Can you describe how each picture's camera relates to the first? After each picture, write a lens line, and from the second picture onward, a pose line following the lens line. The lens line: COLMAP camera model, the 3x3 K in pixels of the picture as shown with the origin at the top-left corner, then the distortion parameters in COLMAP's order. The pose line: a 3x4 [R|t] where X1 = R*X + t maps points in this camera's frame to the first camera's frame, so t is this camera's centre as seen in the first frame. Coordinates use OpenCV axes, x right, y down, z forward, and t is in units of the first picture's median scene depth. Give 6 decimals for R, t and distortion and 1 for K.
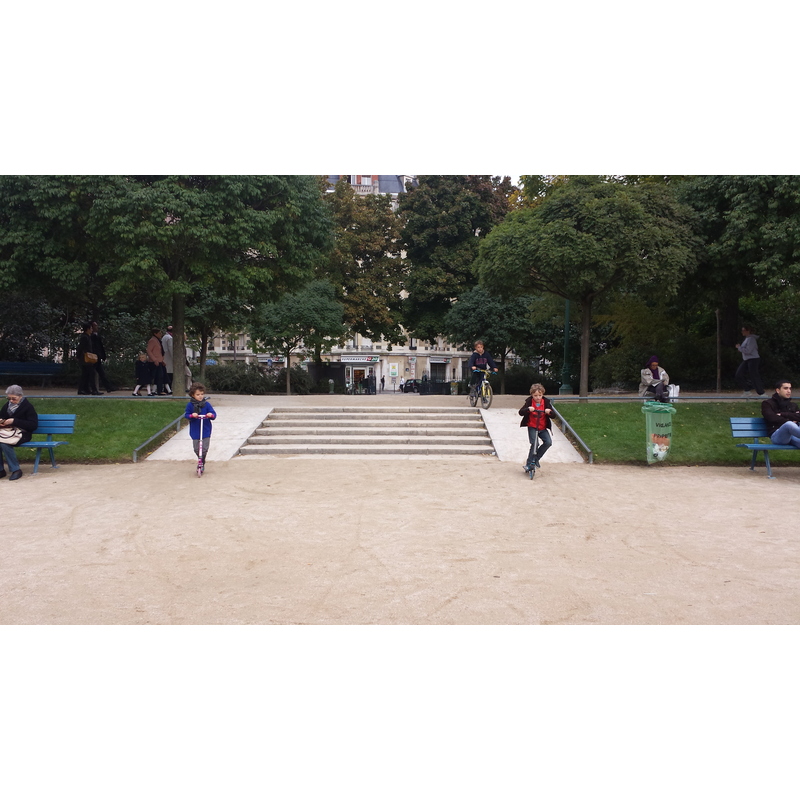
lens RADIAL K [[770.6, 0, 400.0], [0, 770.6, 400.0], [0, 0, 1]] dist [0.167389, -0.453768]
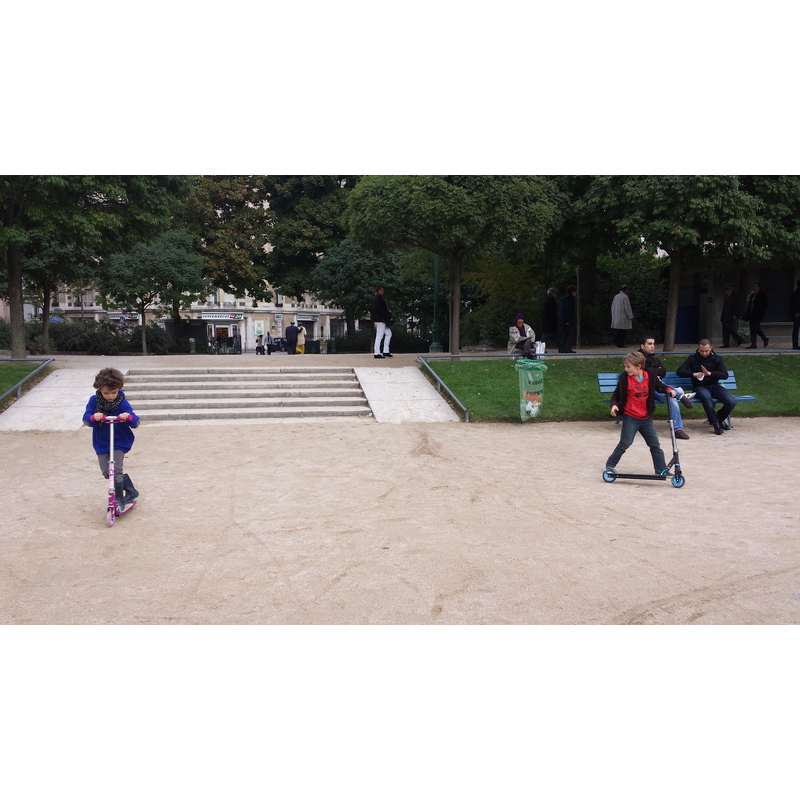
lens RADIAL K [[780.8, 0, 399.0], [0, 780.8, 414.8], [0, 0, 1]] dist [0.177540, -0.508582]
pose [[0.986022, -0.022767, 0.165053, -0.003389], [0.010927, 0.997324, 0.072292, -0.000616], [-0.166258, -0.069478, 0.983632, 0.019710]]
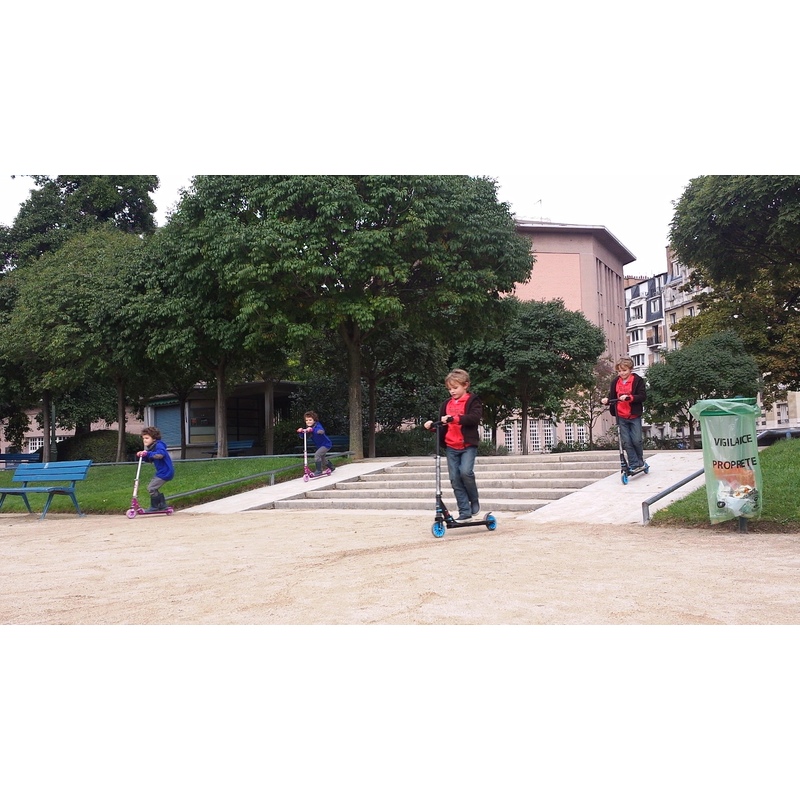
lens RADIAL K [[770.6, 0, 400.0], [0, 770.6, 400.0], [0, 0, 1]] dist [0.167389, -0.453768]
pose [[0.767235, -0.083474, -0.635911, 0.317731], [0.003026, 0.991954, -0.126560, 0.043837], [0.641359, 0.095177, 0.761315, 0.327203]]
